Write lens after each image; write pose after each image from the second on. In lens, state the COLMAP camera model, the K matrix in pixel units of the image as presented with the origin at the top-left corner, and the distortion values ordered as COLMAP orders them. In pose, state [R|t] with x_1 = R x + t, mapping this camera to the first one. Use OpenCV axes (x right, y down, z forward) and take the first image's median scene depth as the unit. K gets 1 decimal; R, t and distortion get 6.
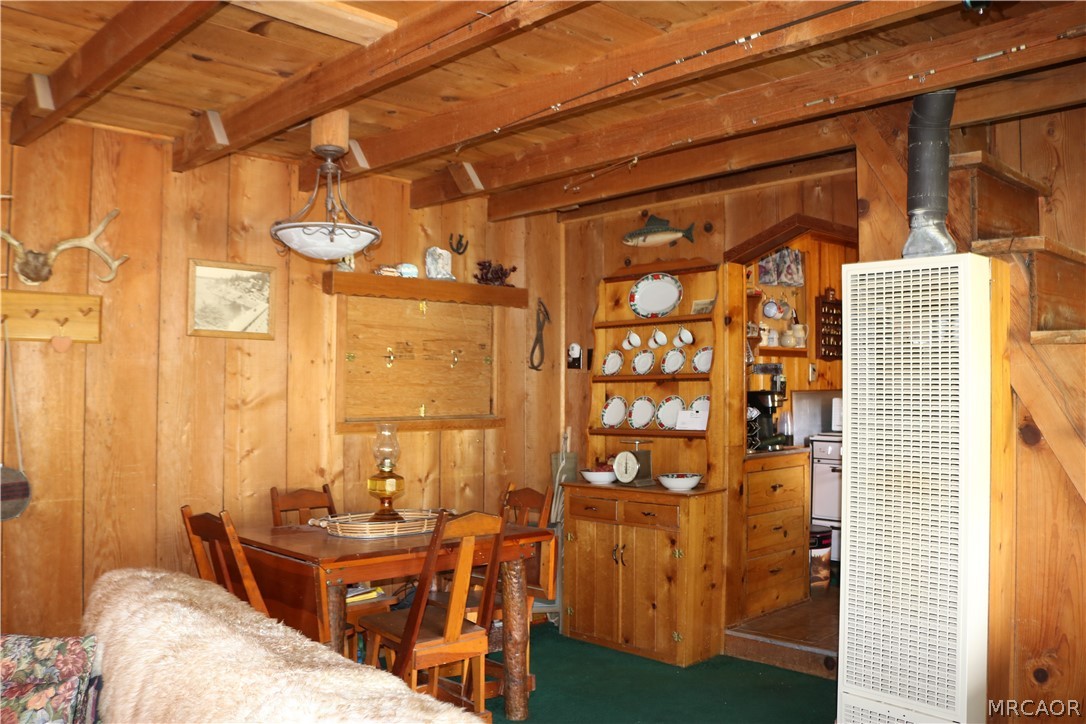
lens RADIAL K [[909.0, 0, 536.8], [0, 909.0, 363.3], [0, 0, 1]] dist [-0.150278, 0.115189]
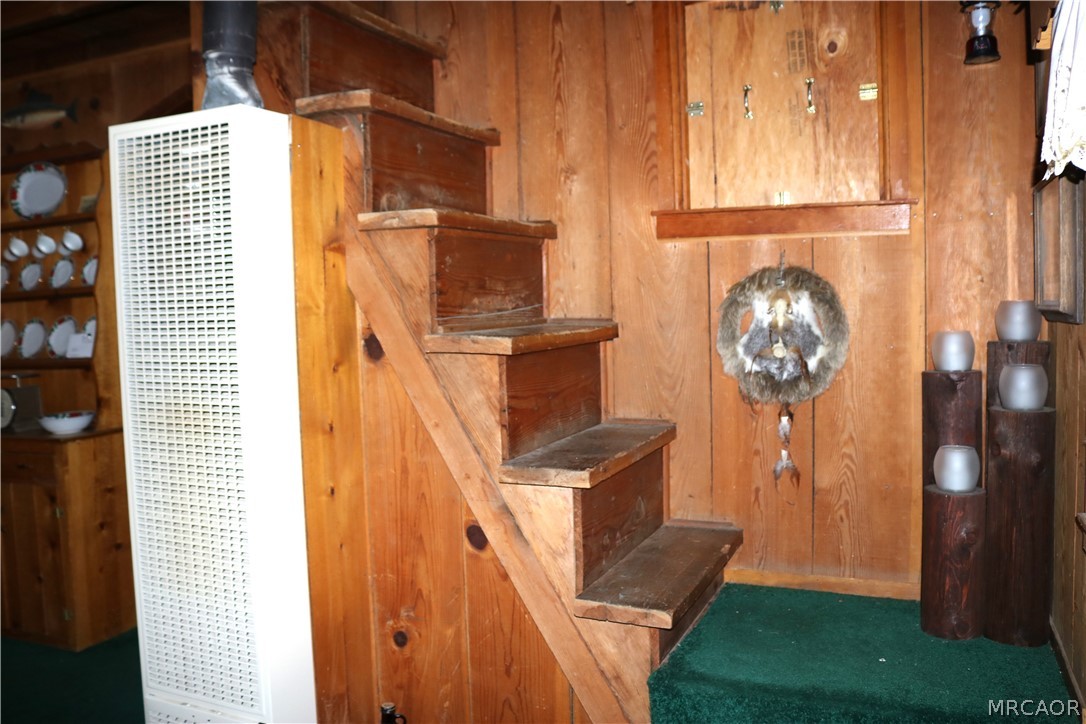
lens RADIAL K [[880.2, 0, 545.2], [0, 880.2, 356.1], [0, 0, 1]] dist [-0.099088, 0.054569]
pose [[0.923720, -0.054383, 0.379189, 0.344318], [0.023595, 0.996069, 0.085377, 0.021979], [-0.382341, -0.069918, 0.921372, 0.177502]]
